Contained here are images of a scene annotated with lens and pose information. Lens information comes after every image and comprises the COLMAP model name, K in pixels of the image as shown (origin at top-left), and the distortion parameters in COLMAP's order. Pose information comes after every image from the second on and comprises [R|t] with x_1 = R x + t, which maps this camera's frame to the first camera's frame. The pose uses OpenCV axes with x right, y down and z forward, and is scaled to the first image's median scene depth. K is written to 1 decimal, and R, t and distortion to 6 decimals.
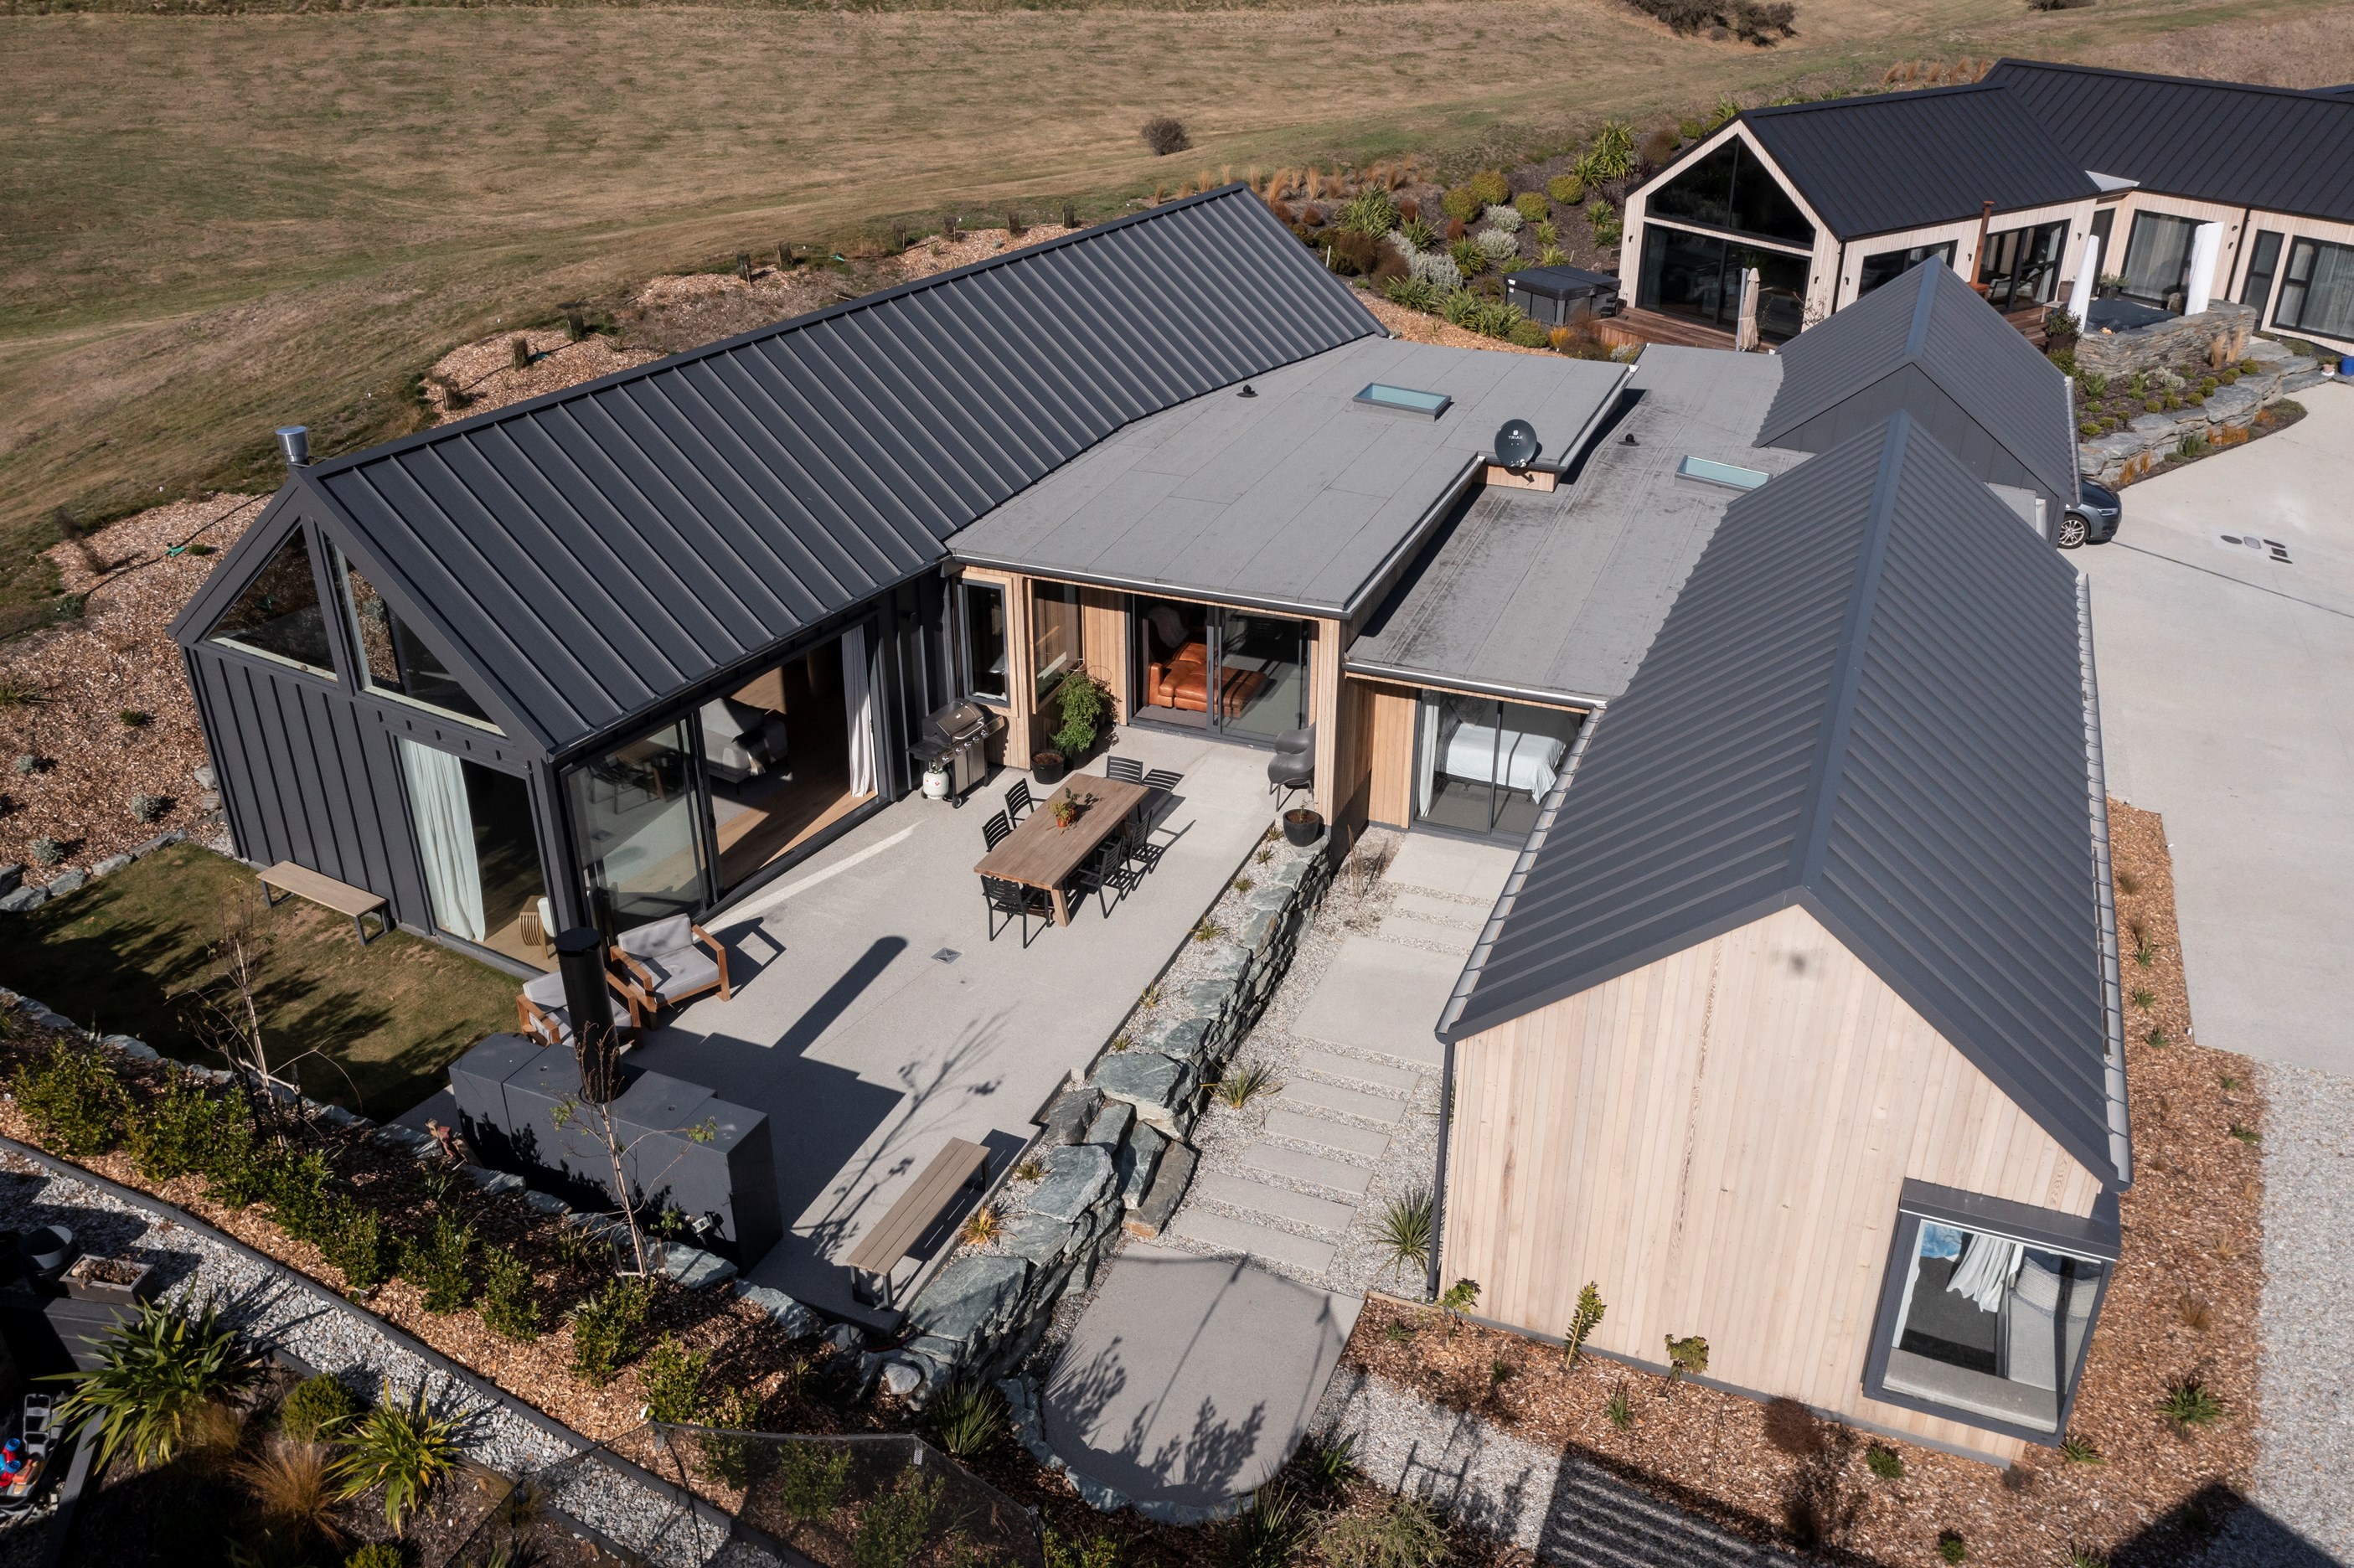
lens RADIAL K [[1860.3, 0, 1177.0], [0, 1860.3, 784.0], [0, 0, 1]] dist [-0.005840, -0.009118]
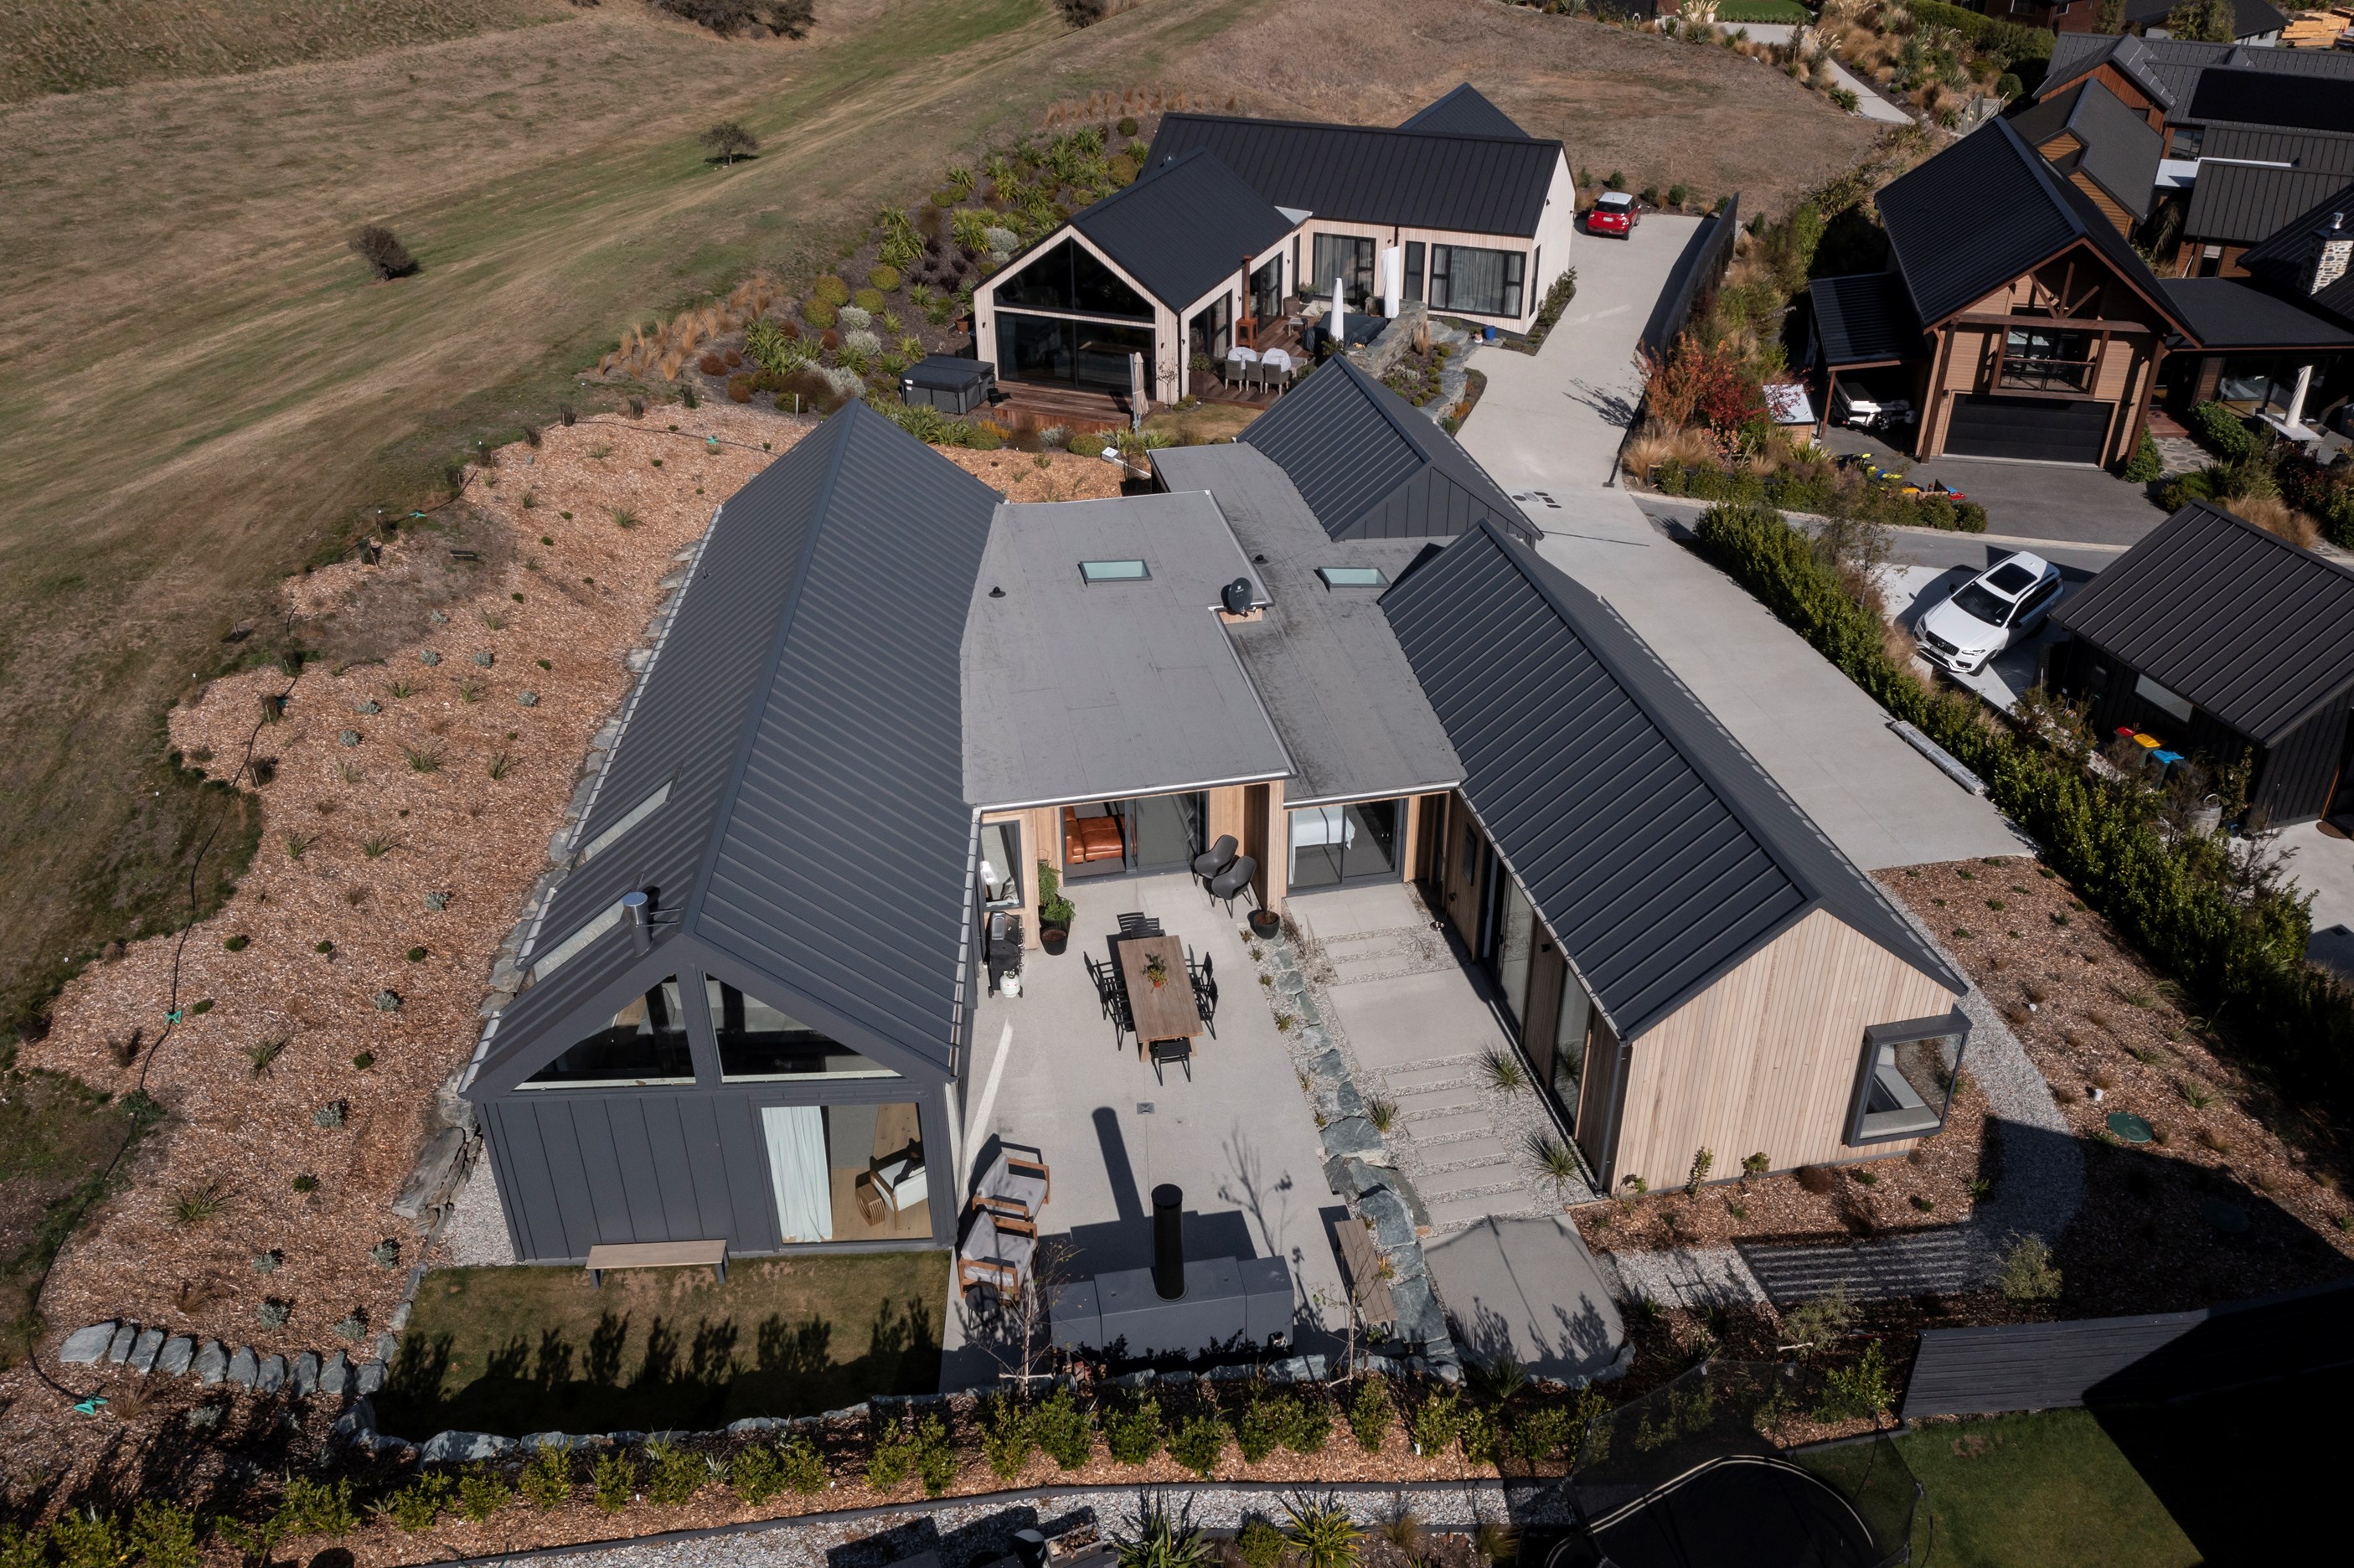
lens RADIAL K [[1840.6, 0, 1165.7], [0, 1840.6, 794.6], [0, 0, 1]] dist [-0.005573, -0.006489]
pose [[0.833868, -0.293150, 0.467683, -0.701079], [0.262594, 0.955970, 0.131017, -0.309386], [-0.485499, 0.013560, 0.874132, -0.183095]]
